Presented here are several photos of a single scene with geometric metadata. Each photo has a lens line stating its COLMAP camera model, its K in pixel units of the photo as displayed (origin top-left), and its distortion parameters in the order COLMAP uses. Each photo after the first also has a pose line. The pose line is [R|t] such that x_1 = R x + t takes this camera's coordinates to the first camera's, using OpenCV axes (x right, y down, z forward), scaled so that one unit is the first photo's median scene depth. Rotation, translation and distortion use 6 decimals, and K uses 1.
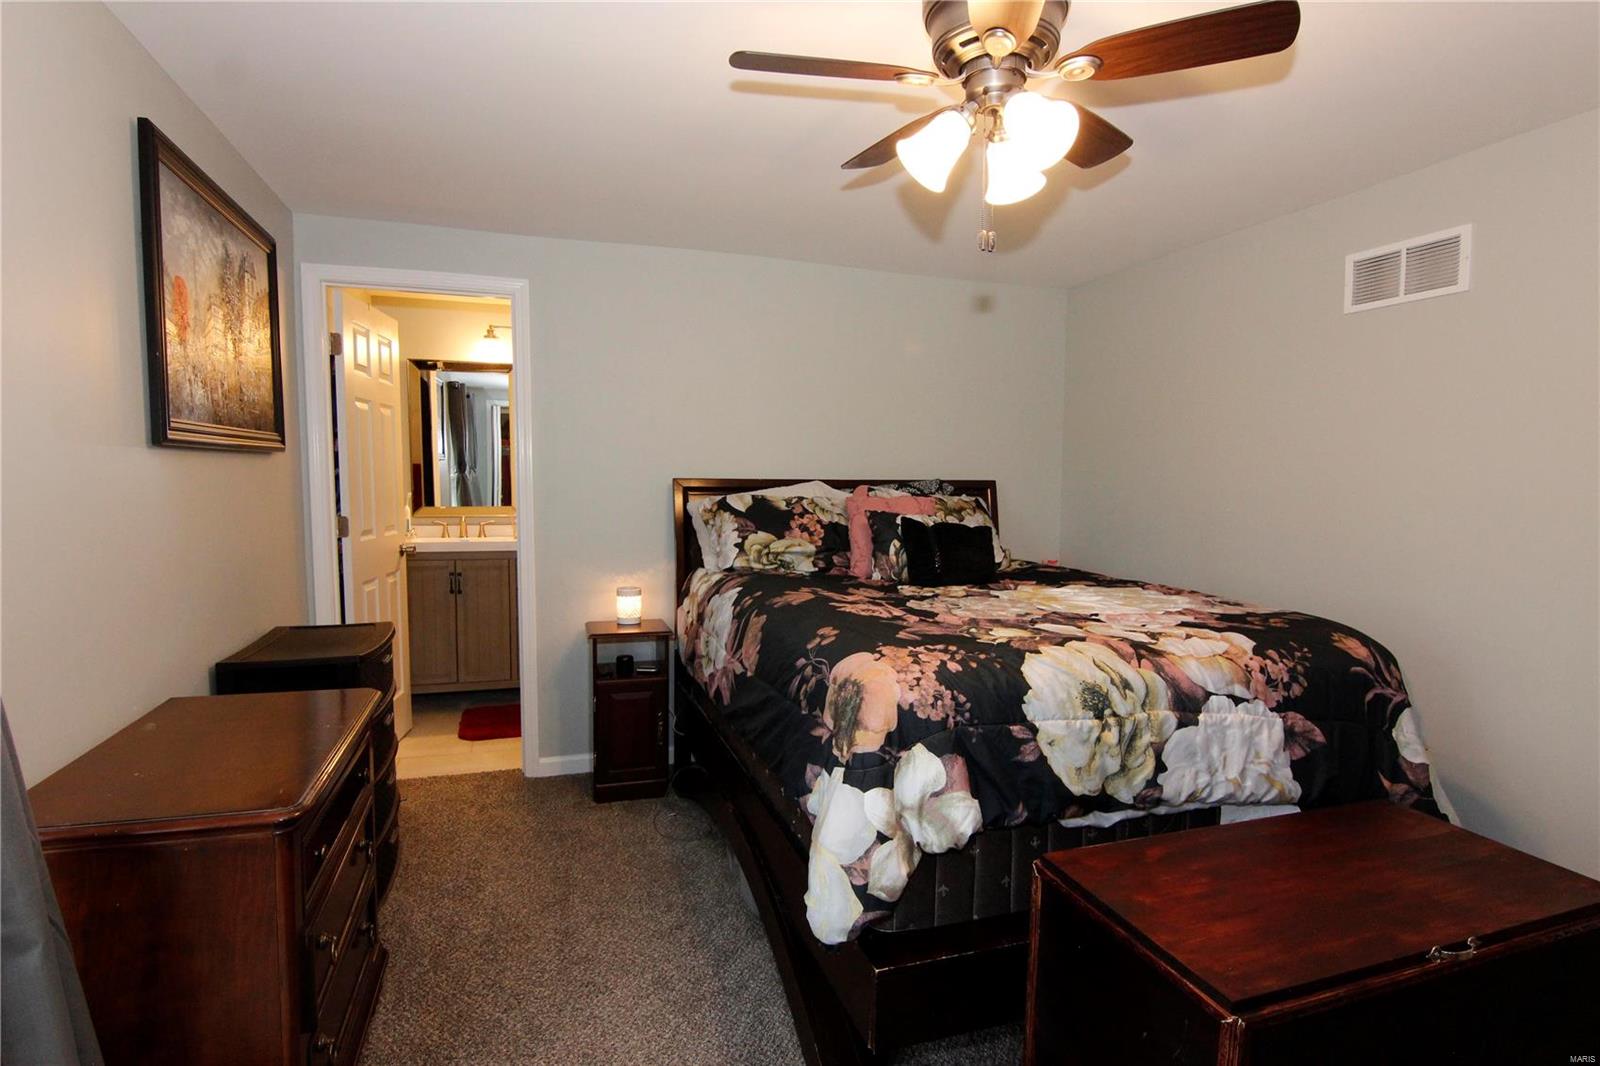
lens RADIAL K [[810.6, 0, 797.4], [0, 810.6, 536.9], [0, 0, 1]] dist [-0.004240, -0.011288]
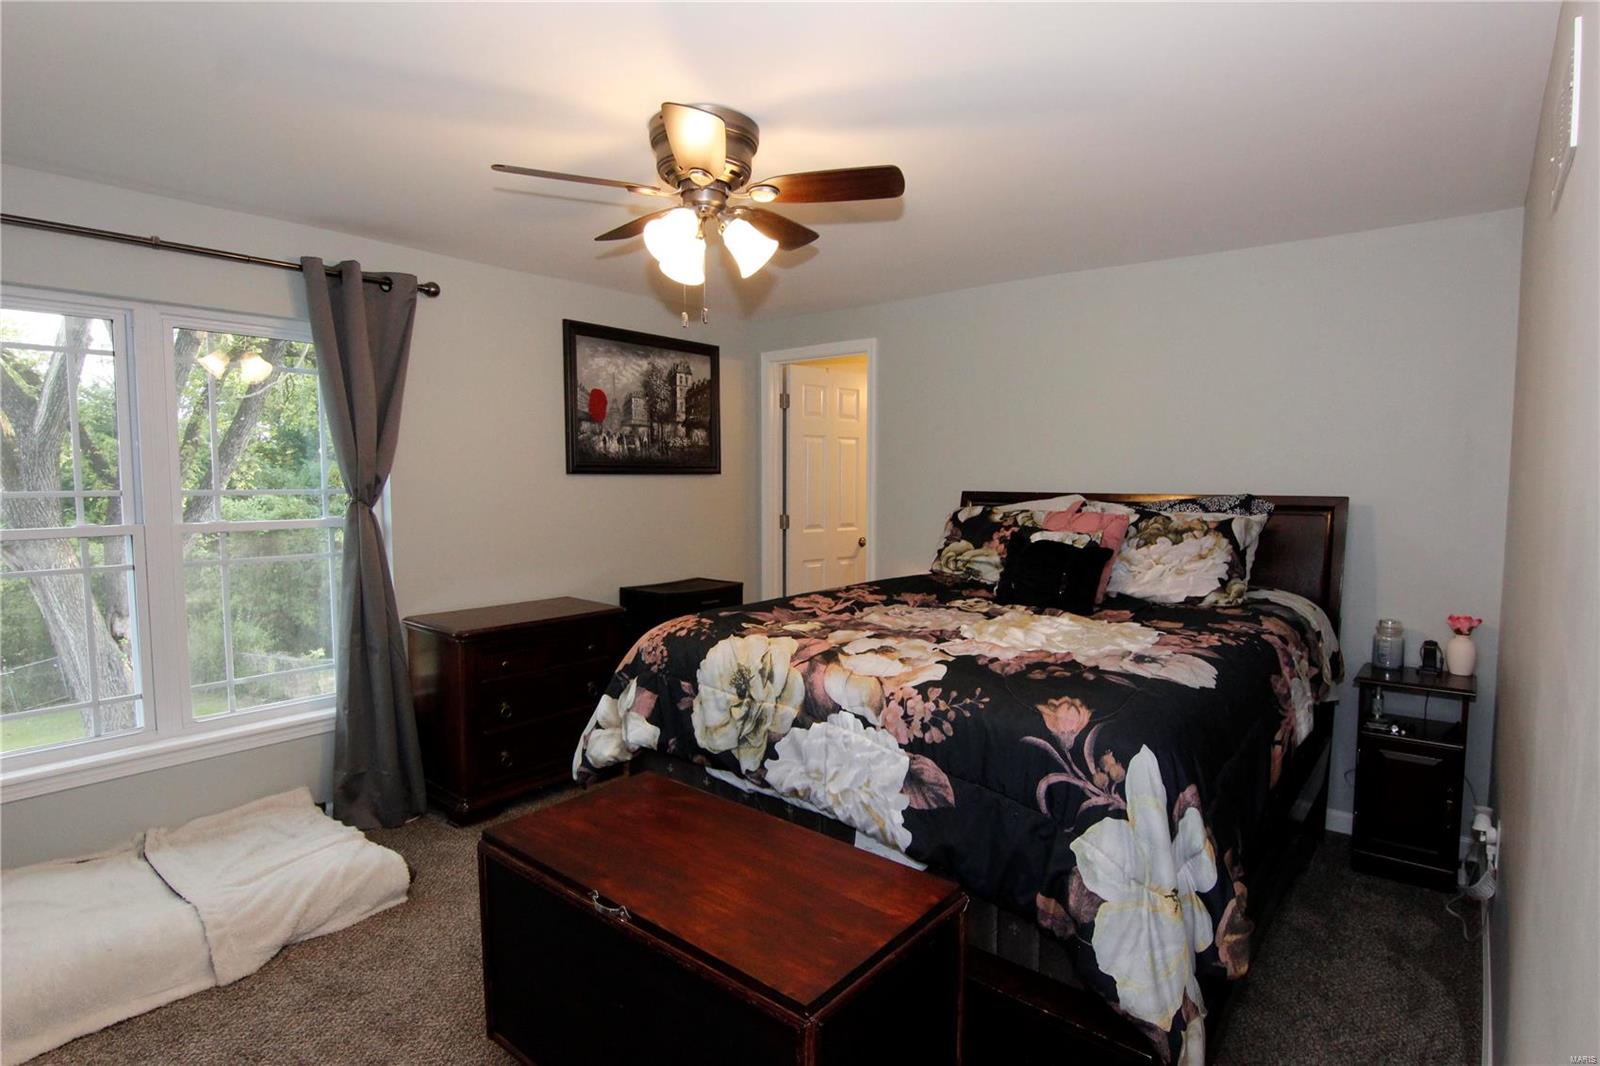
lens RADIAL K [[810.6, 0, 802.2], [0, 810.6, 536.0], [0, 0, 1]] dist [-0.004240, -0.011288]
pose [[0.529553, 0.054098, -0.846550, 1.314788], [-0.064643, 0.997636, 0.023317, -0.041452], [0.845810, 0.042376, 0.531798, 0.402490]]
